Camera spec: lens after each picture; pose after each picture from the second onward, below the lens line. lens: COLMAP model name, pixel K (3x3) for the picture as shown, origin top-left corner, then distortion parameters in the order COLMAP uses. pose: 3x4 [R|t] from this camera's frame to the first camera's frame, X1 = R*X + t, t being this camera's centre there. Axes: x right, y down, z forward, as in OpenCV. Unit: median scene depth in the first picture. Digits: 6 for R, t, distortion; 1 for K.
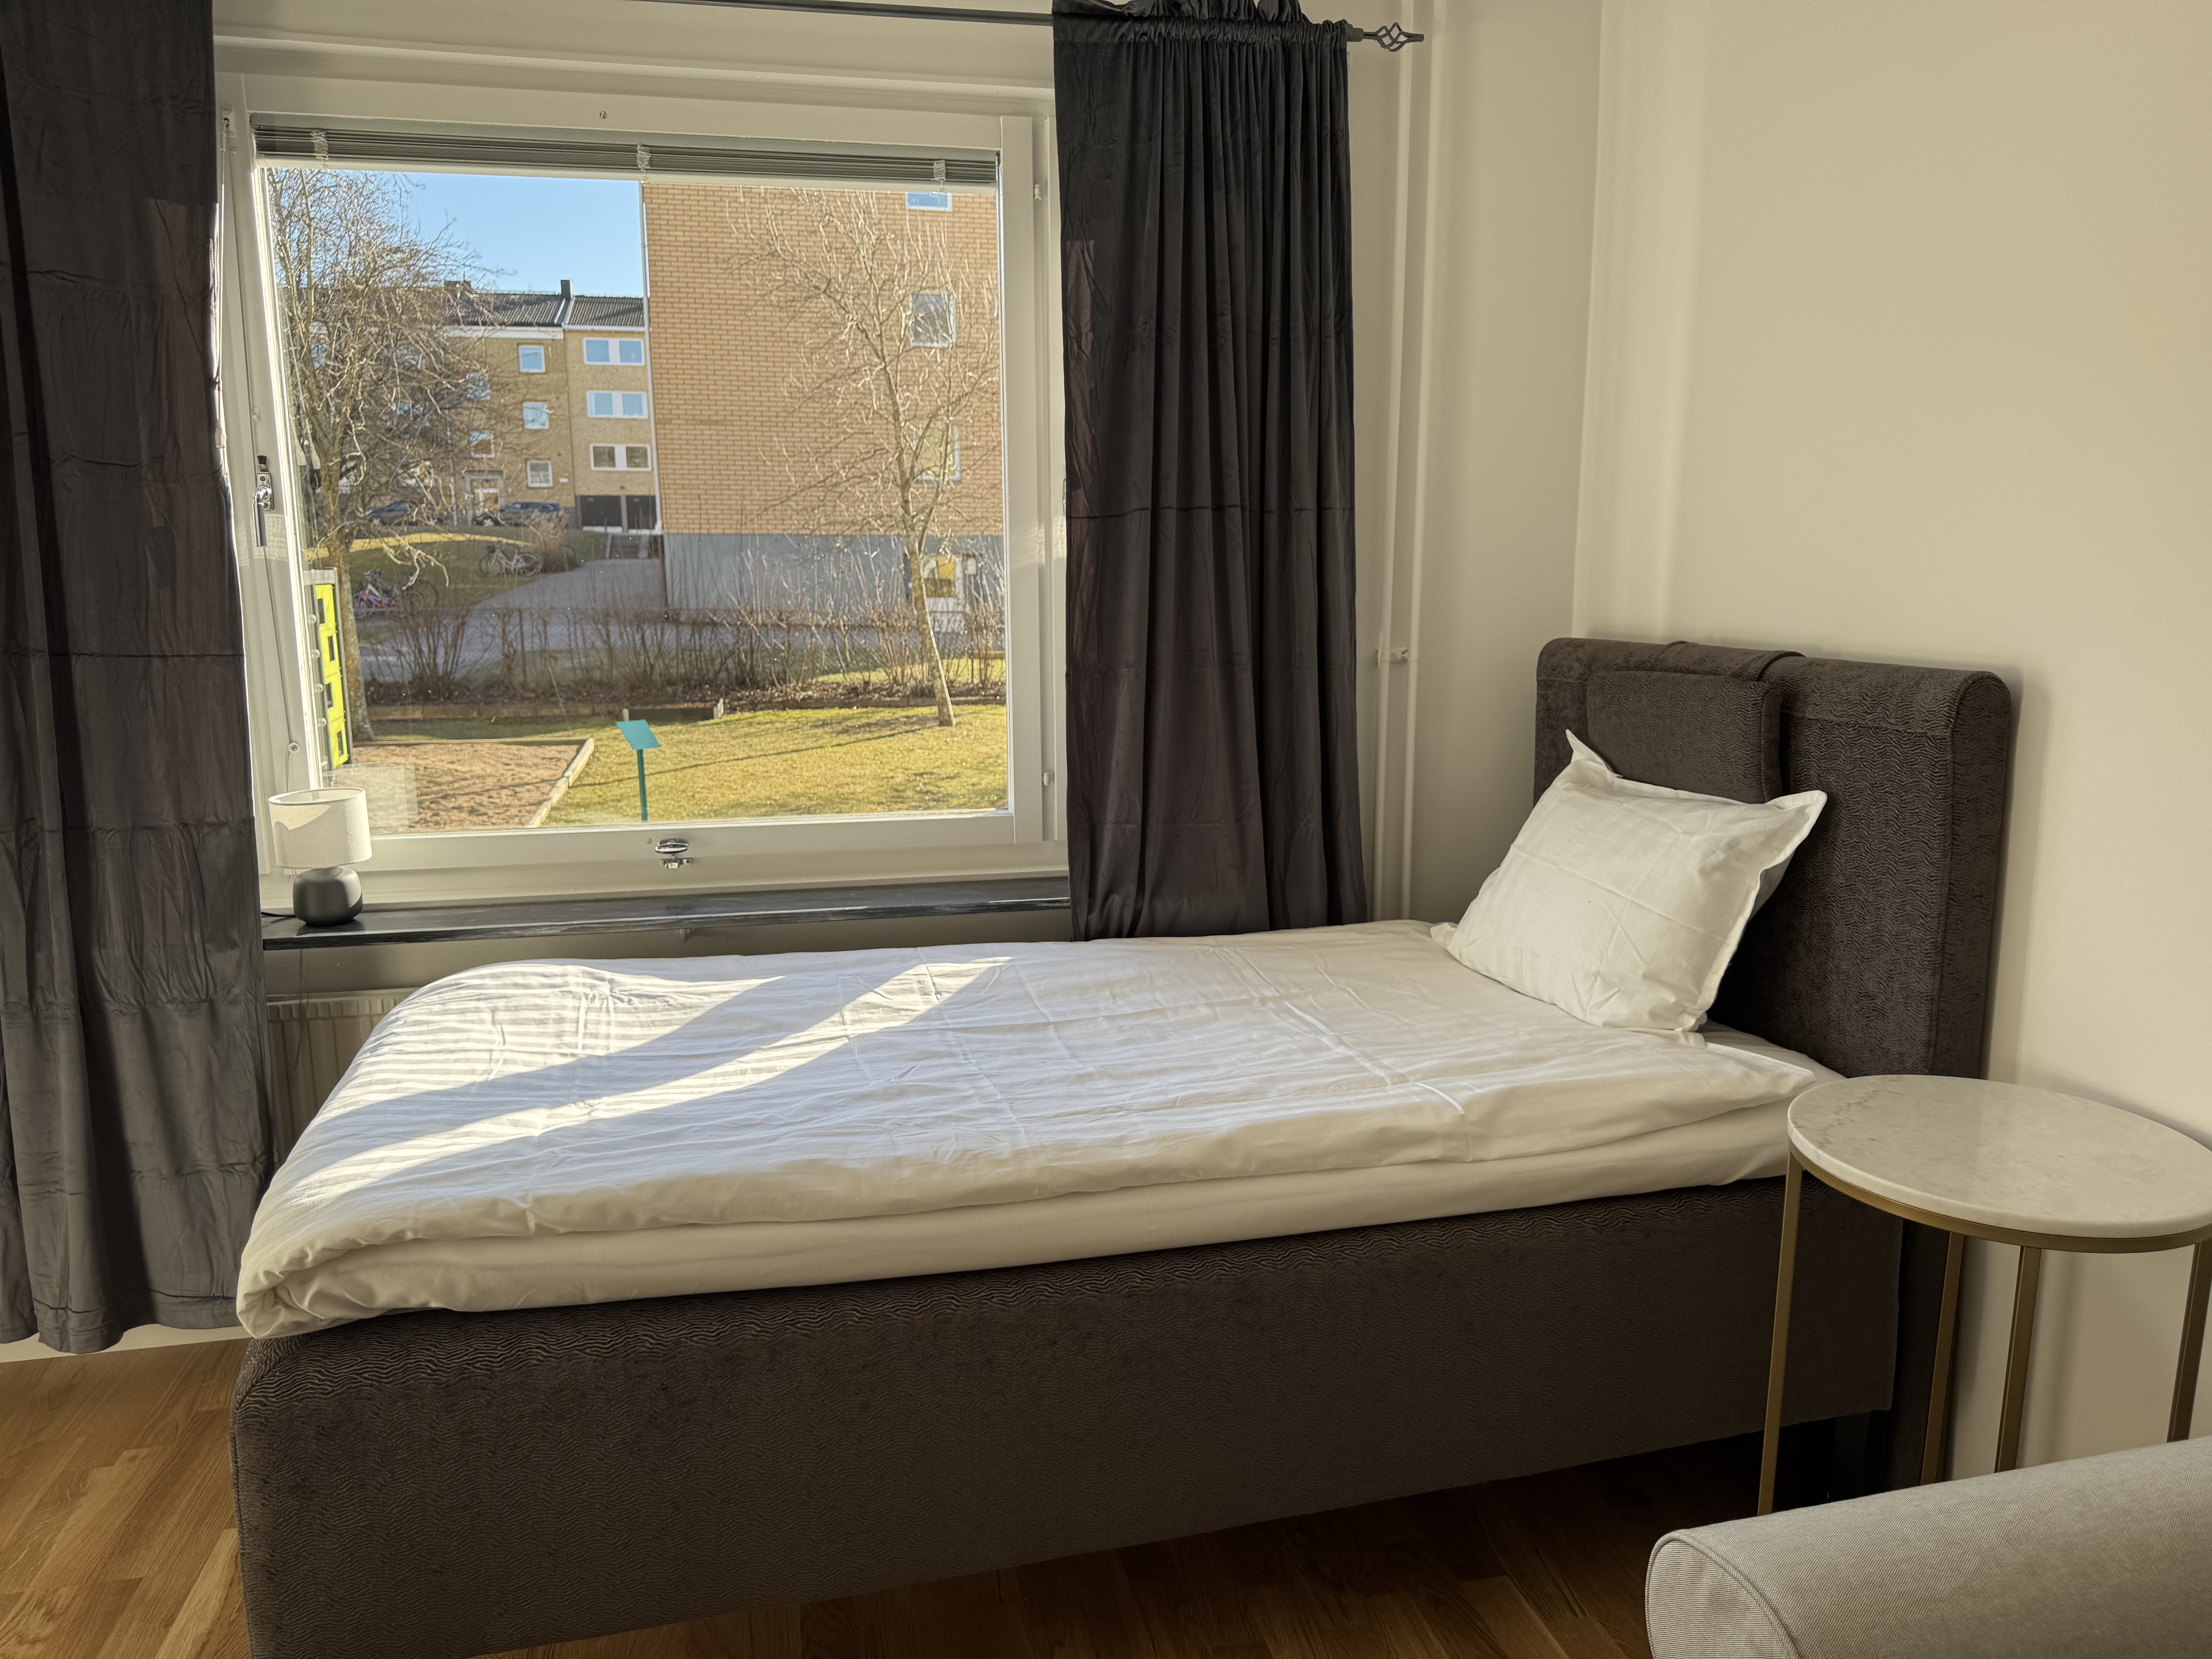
lens RADIAL K [[1600.6, 0, 1106.0], [0, 1600.6, 829.5], [0, 0, 1]] dist [0.121590, -0.154307]
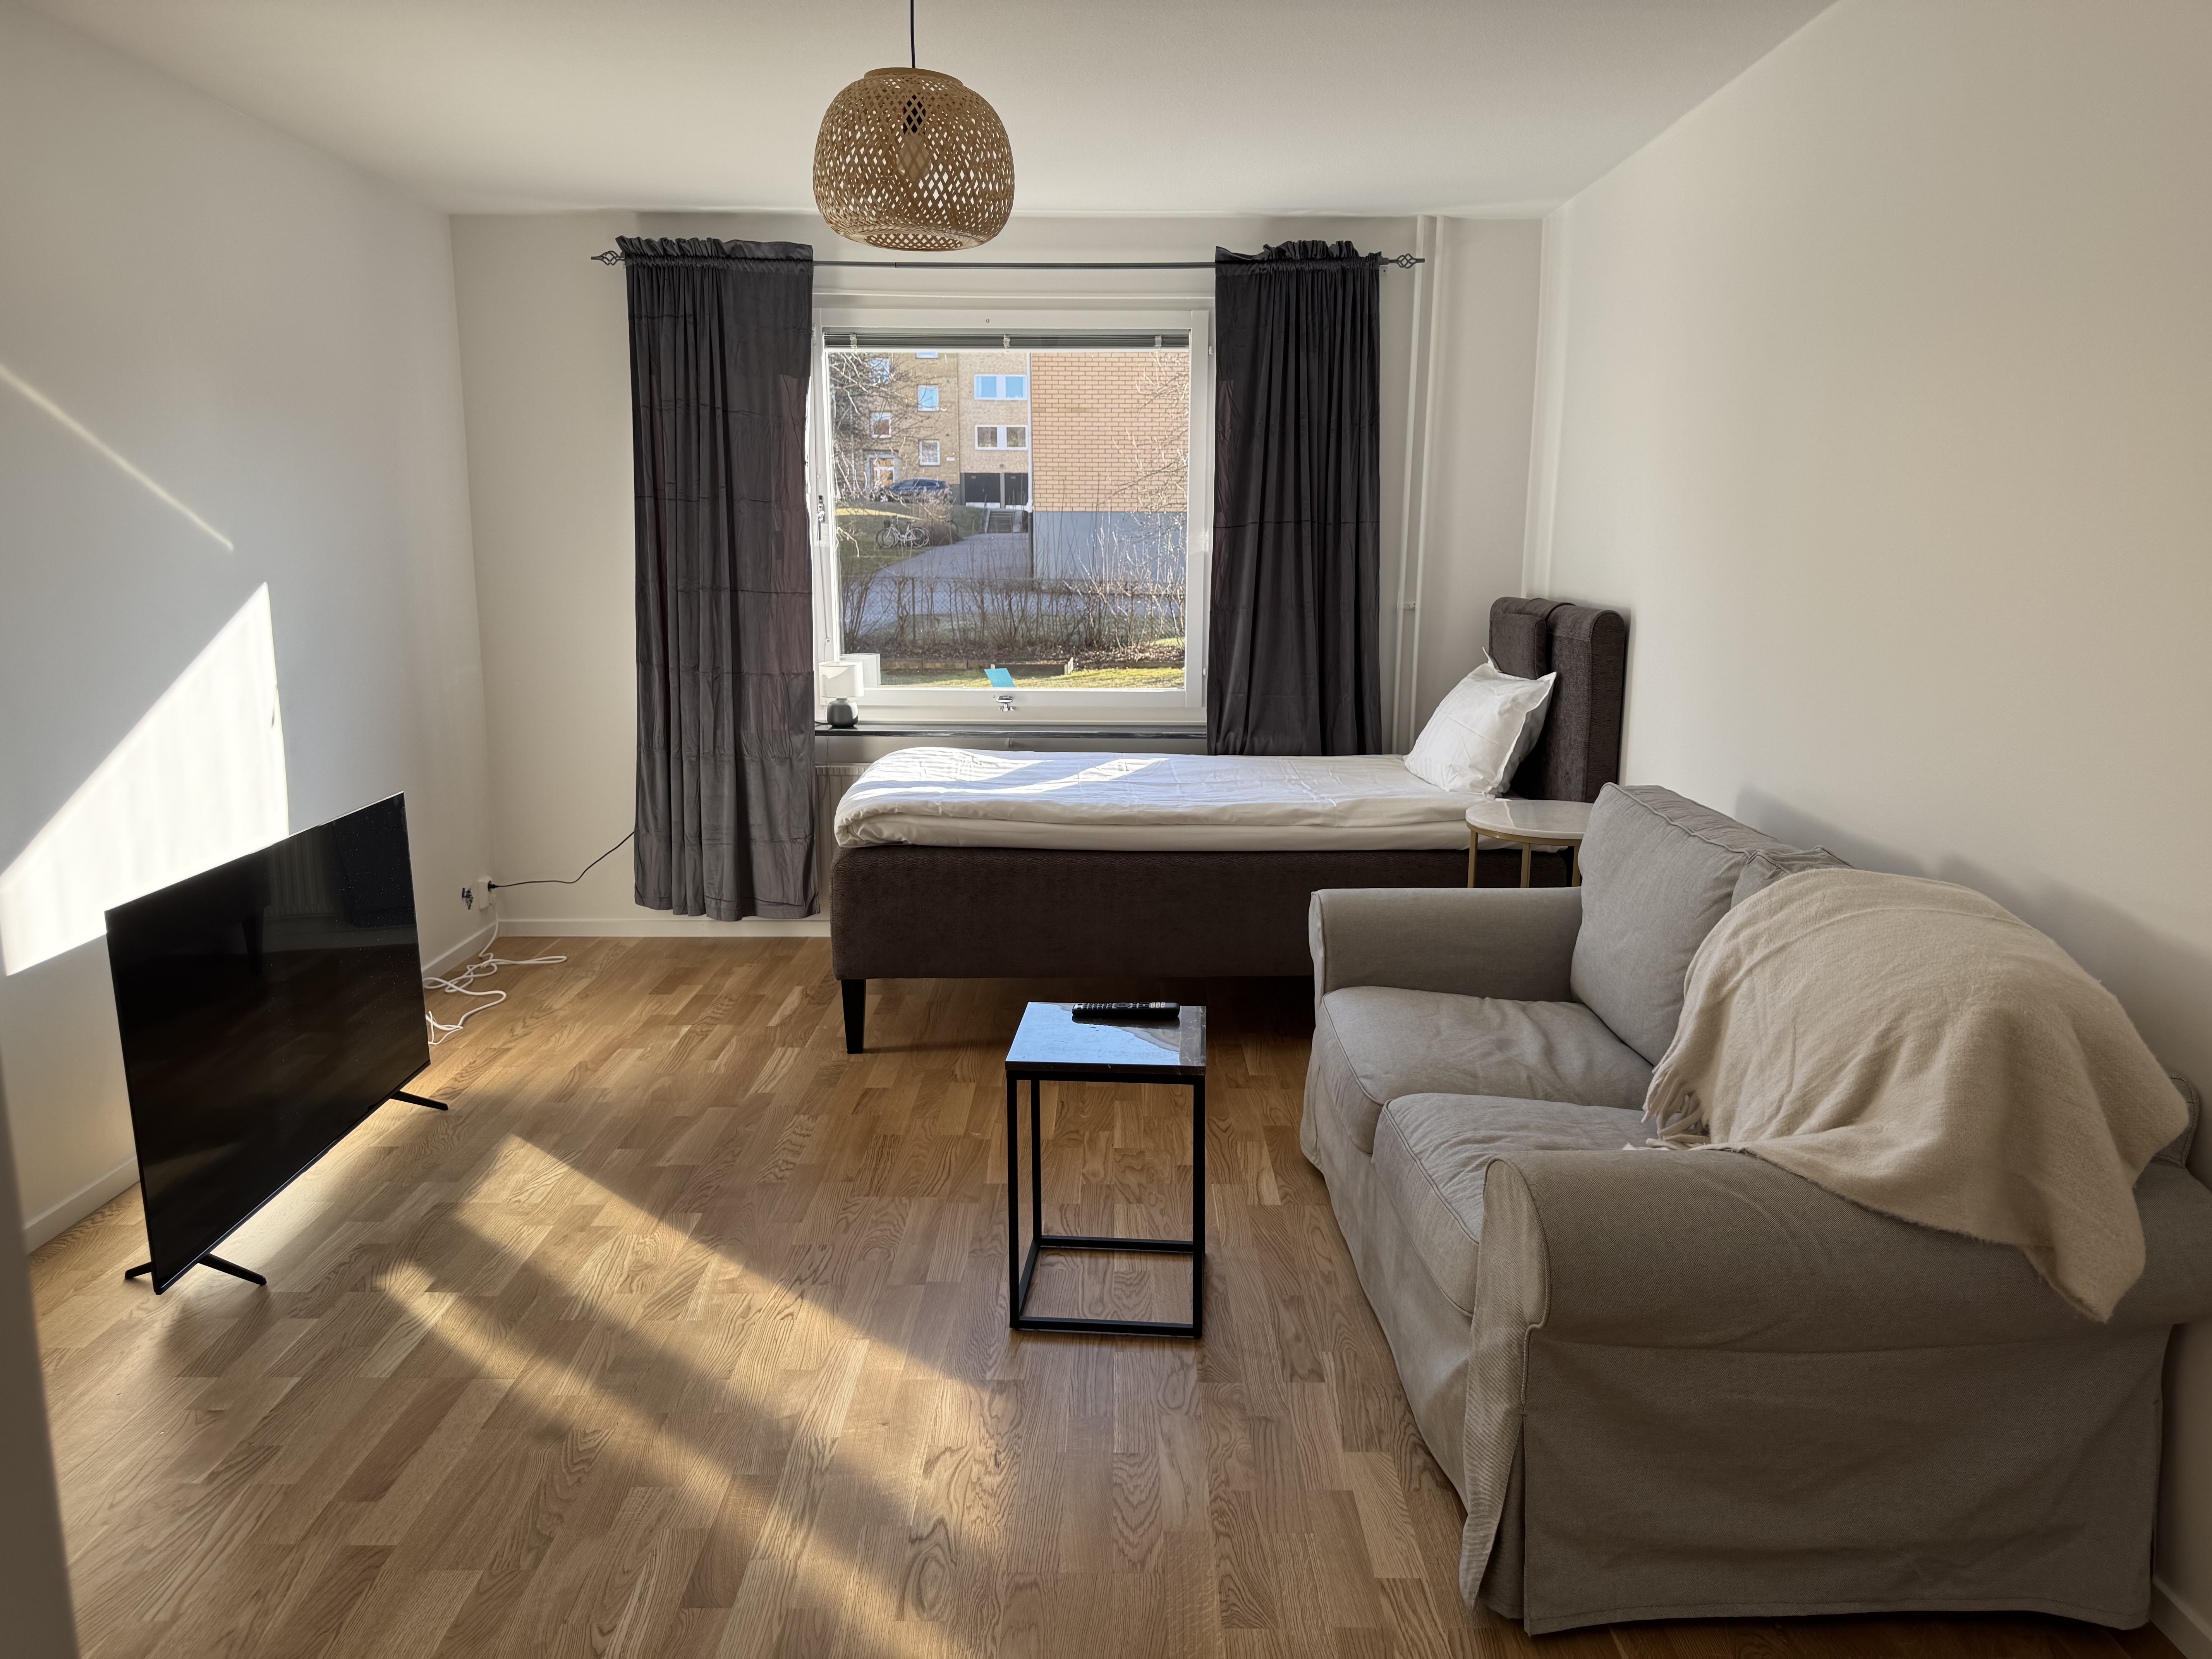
lens RADIAL K [[1565.1, 0, 1106.0], [0, 1565.1, 829.5], [0, 0, 1]] dist [0.157750, -0.000491]
pose [[0.975905, 0.049937, -0.212405, 0.260099], [-0.045857, 0.998657, 0.024093, 0.118420], [0.213323, -0.013772, 0.976885, -0.821863]]
